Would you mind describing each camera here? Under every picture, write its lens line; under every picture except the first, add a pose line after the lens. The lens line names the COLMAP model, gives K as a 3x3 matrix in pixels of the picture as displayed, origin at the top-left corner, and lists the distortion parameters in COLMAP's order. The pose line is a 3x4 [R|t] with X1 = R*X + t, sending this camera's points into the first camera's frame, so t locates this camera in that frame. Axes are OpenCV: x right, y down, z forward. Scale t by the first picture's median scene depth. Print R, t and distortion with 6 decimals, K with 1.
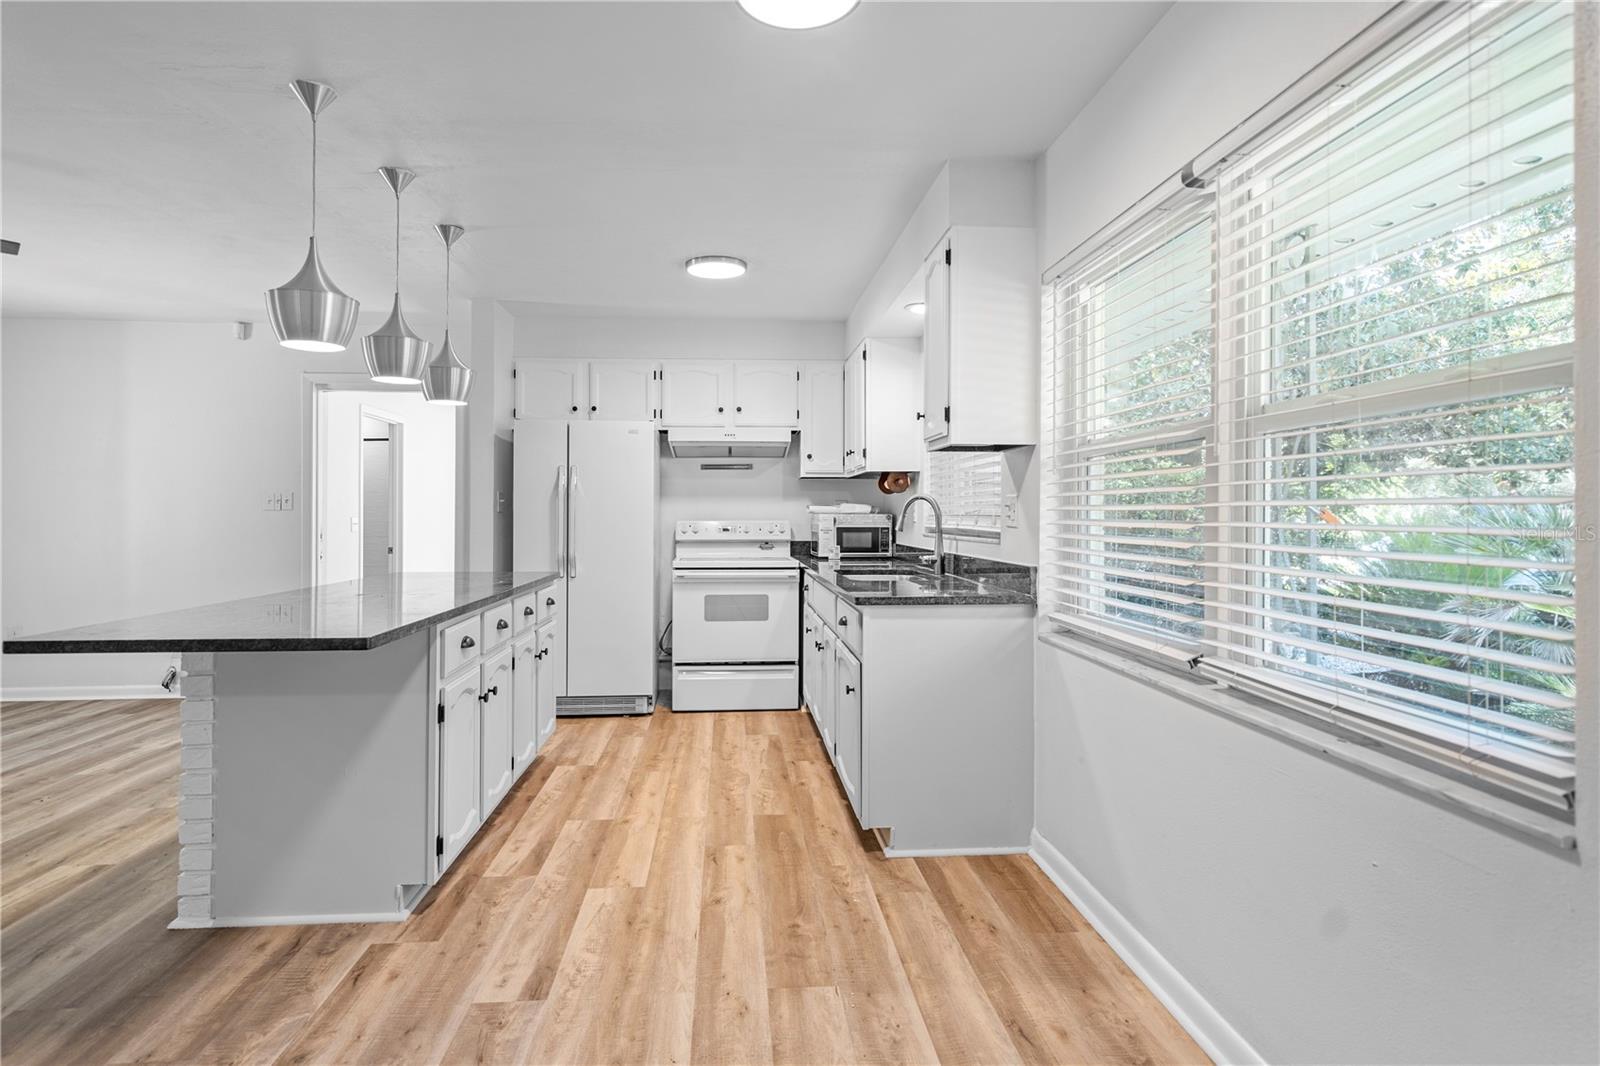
lens RADIAL K [[848.3, 0, 795.4], [0, 848.3, 506.8], [0, 0, 1]] dist [0.001316, 0.001073]
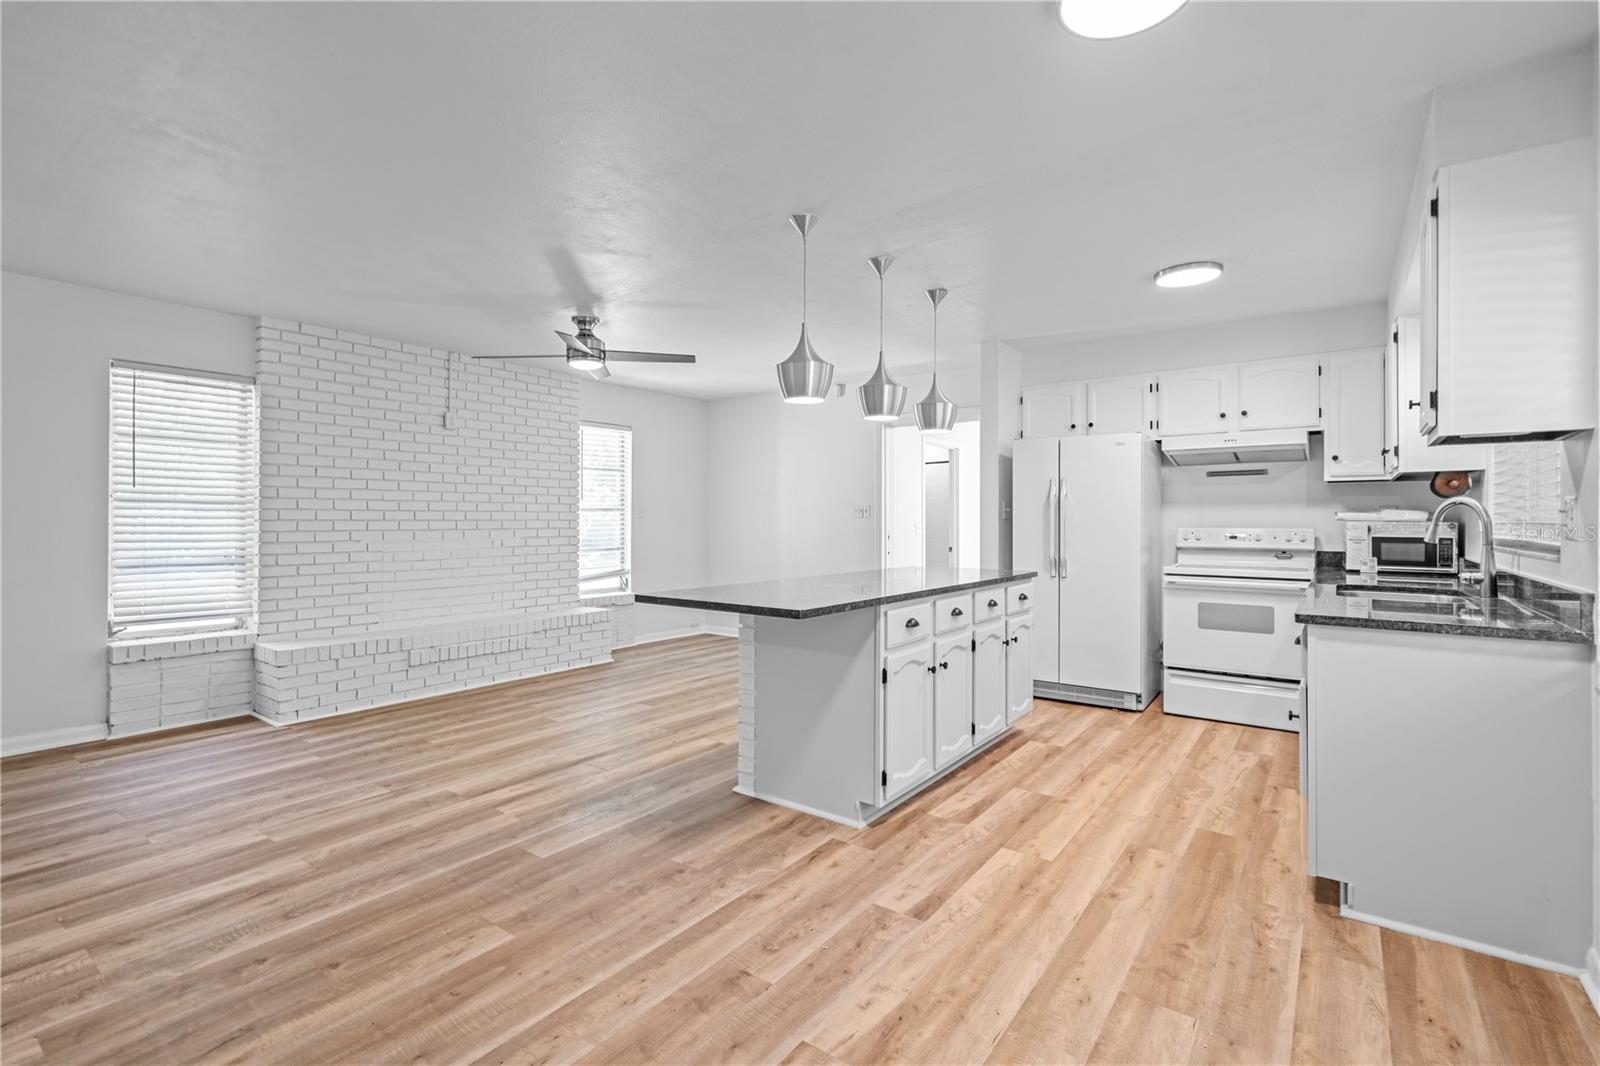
lens RADIAL K [[734.1, 0, 798.5], [0, 734.1, 514.5], [0, 0, 1]] dist [-0.000915, 0.000454]
pose [[0.753590, -0.003453, -0.657335, 0.170947], [0.003521, 0.999993, -0.001216, -0.000225], [0.657335, -0.001398, 0.753597, 0.060631]]
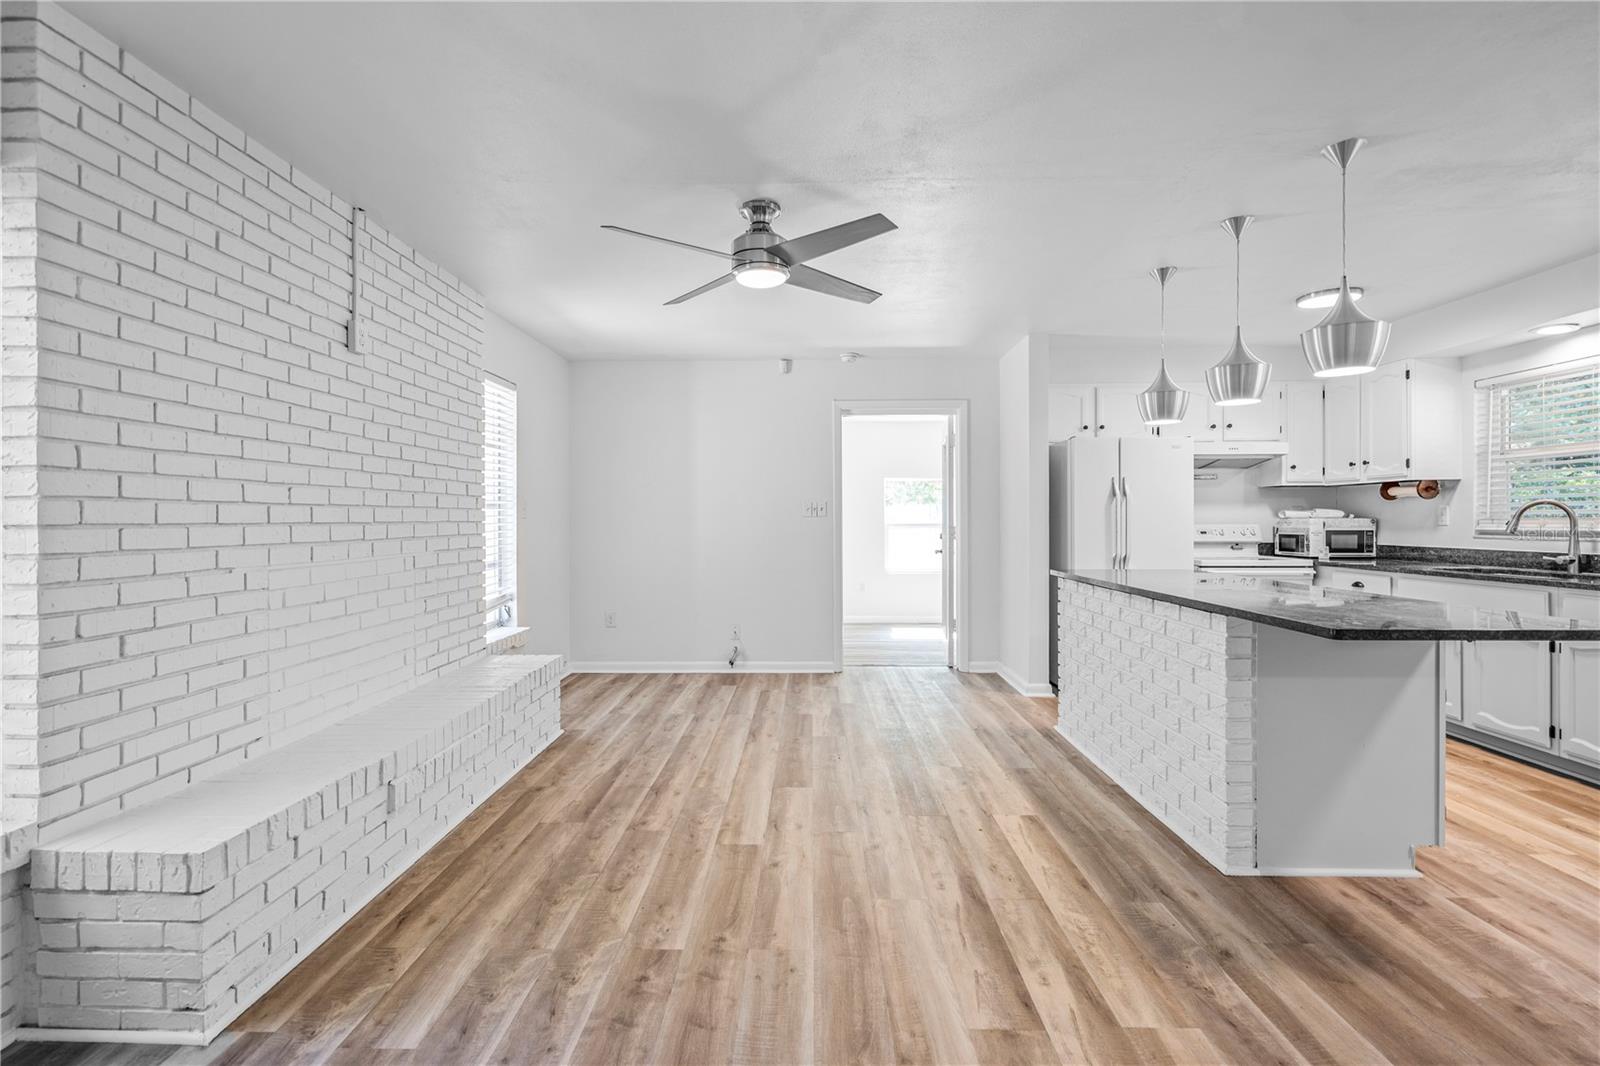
lens RADIAL K [[729.5, 0, 795.7], [0, 729.5, 519.5], [0, 0, 1]] dist [-0.001436, 0.000837]
pose [[0.995158, -0.003244, -0.098231, -0.934554], [0.004102, 0.999955, 0.008537, -0.001787], [0.098199, -0.008898, 0.995127, -0.037412]]
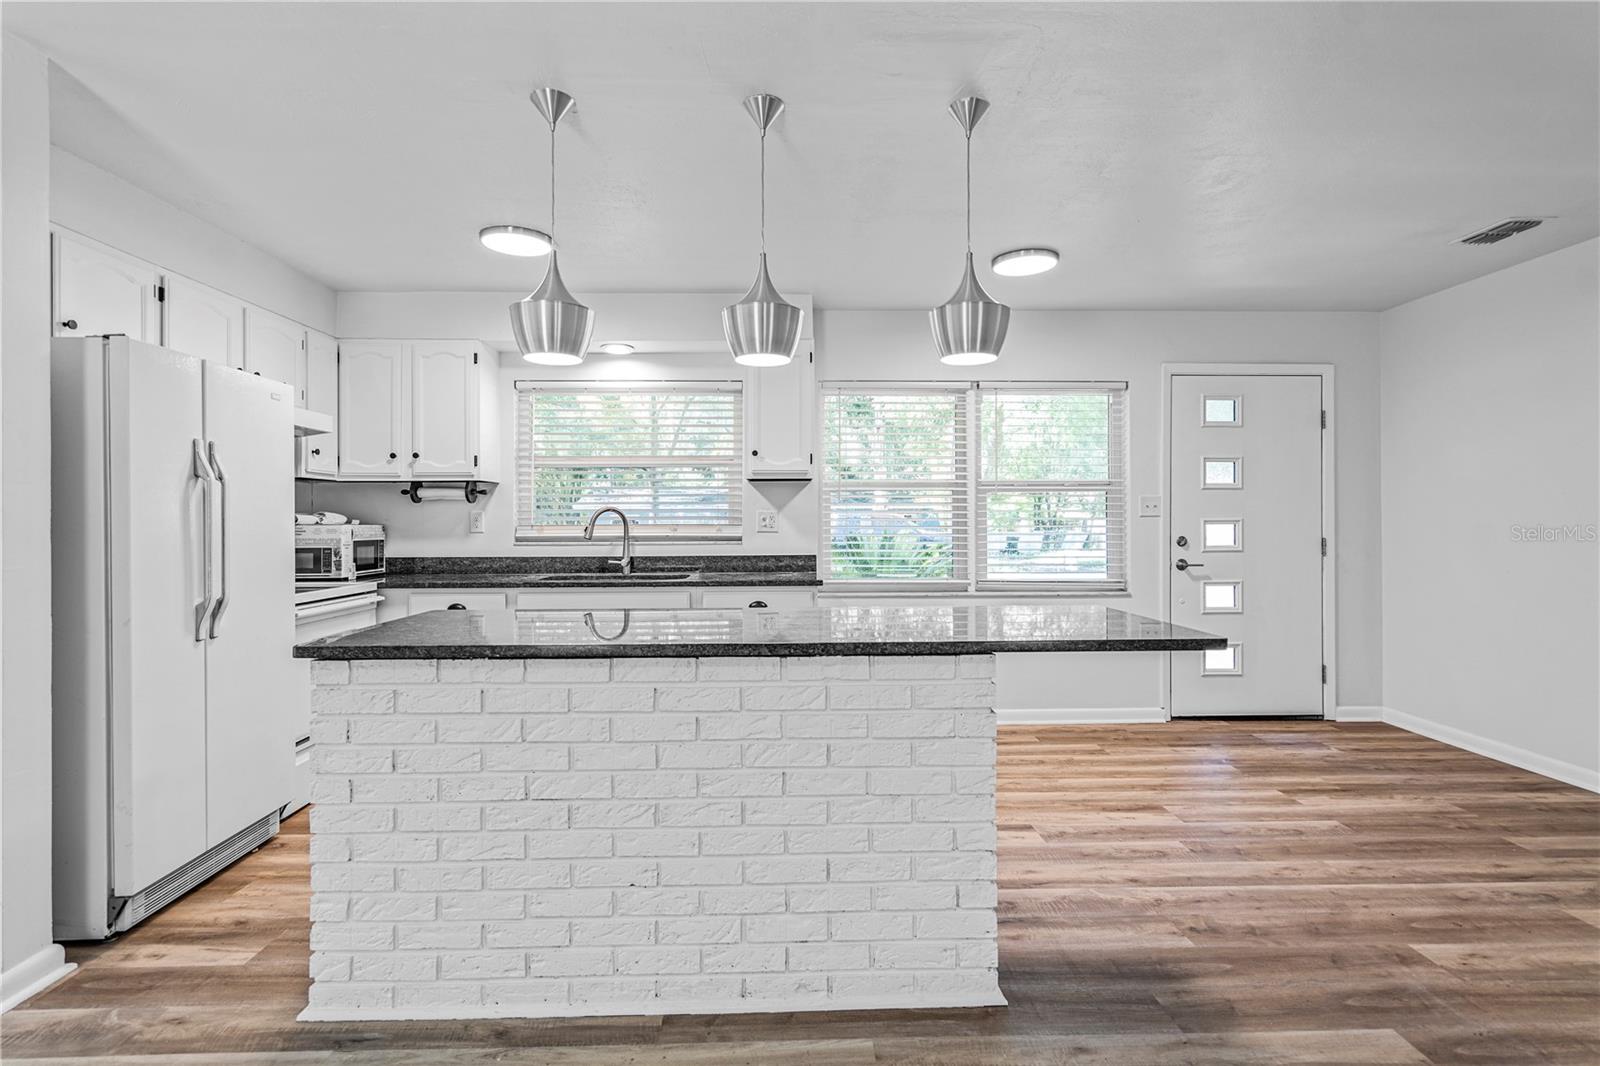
lens RADIAL K [[780.9, 0, 796.4], [0, 780.9, 522.8], [0, 0, 1]] dist [0.003455, 0.000554]
pose [[0.050488, -0.002261, 0.998722, -1.176365], [-0.004378, 0.999987, 0.002485, 0.004177], [-0.998715, -0.004498, 0.050477, 0.897594]]
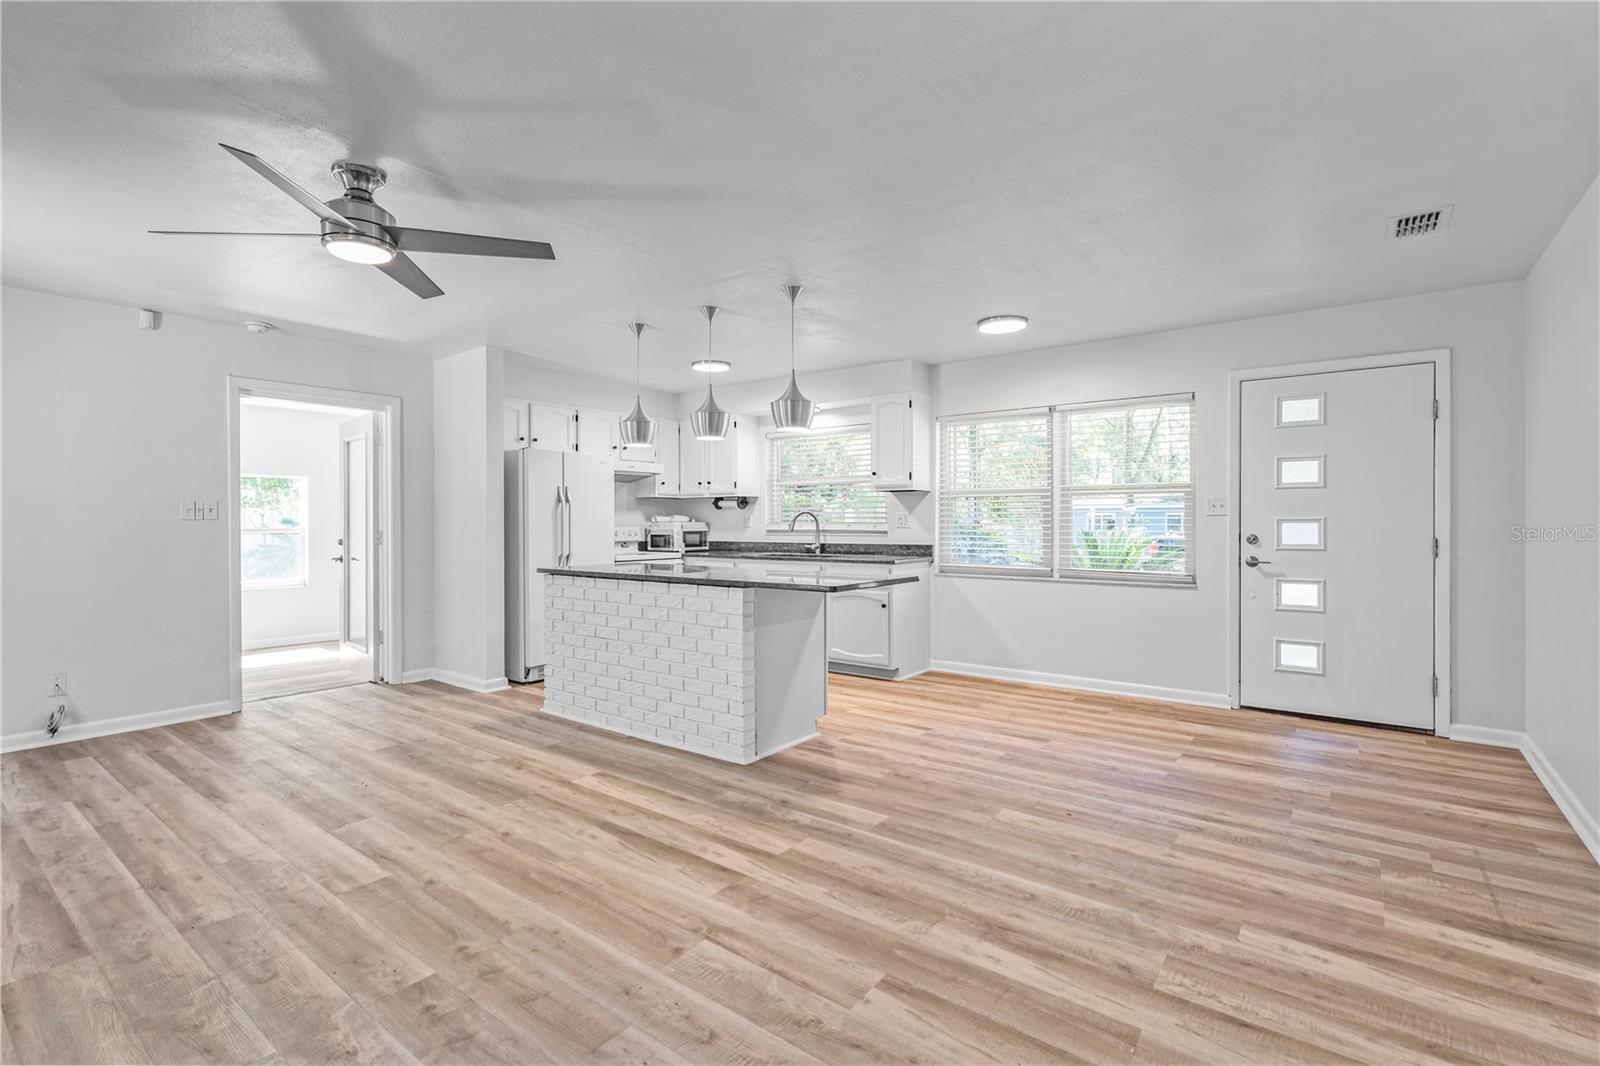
lens RADIAL K [[735.6, 0, 793.9], [0, 735.6, 524.2], [0, 0, 1]] dist [-0.000431, 0.000489]
pose [[0.669314, -0.004896, 0.742963, -1.348202], [-0.002713, 0.999956, 0.009034, -0.000669], [-0.742974, -0.008063, 0.669271, -0.044938]]
